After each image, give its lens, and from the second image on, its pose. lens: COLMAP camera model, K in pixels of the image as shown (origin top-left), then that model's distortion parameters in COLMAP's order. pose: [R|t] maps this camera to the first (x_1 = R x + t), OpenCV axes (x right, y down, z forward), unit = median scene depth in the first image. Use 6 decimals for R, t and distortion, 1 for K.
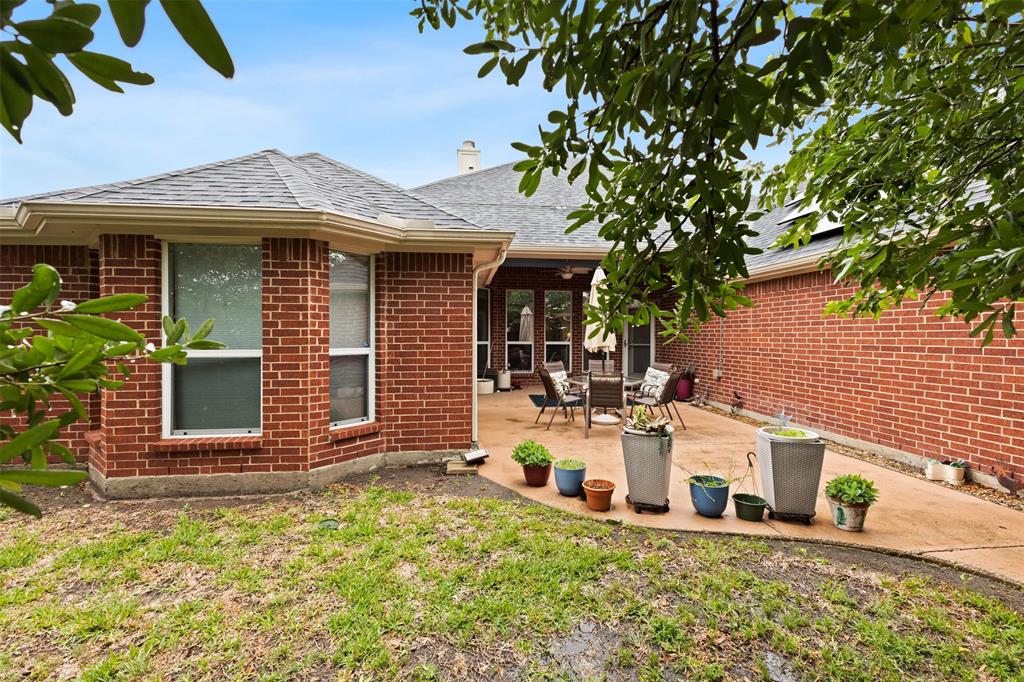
lens RADIAL K [[449.3, 0, 511.8], [0, 449.3, 333.2], [0, 0, 1]] dist [0.005212, -0.000191]
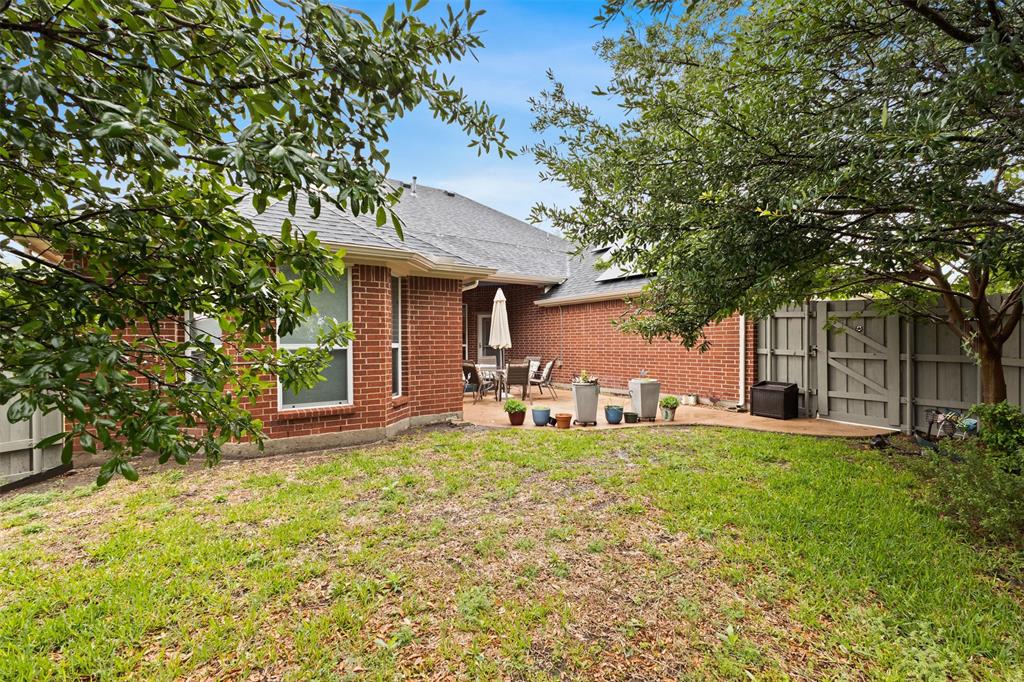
lens RADIAL K [[449.3, 0, 511.7], [0, 449.3, 342.4], [0, 0, 1]] dist [0.005212, -0.000191]
pose [[0.883438, -0.005333, 0.468517, -0.707440], [0.004314, 0.999985, 0.003249, 0.028555], [-0.468528, -0.000849, 0.883448, -0.432331]]
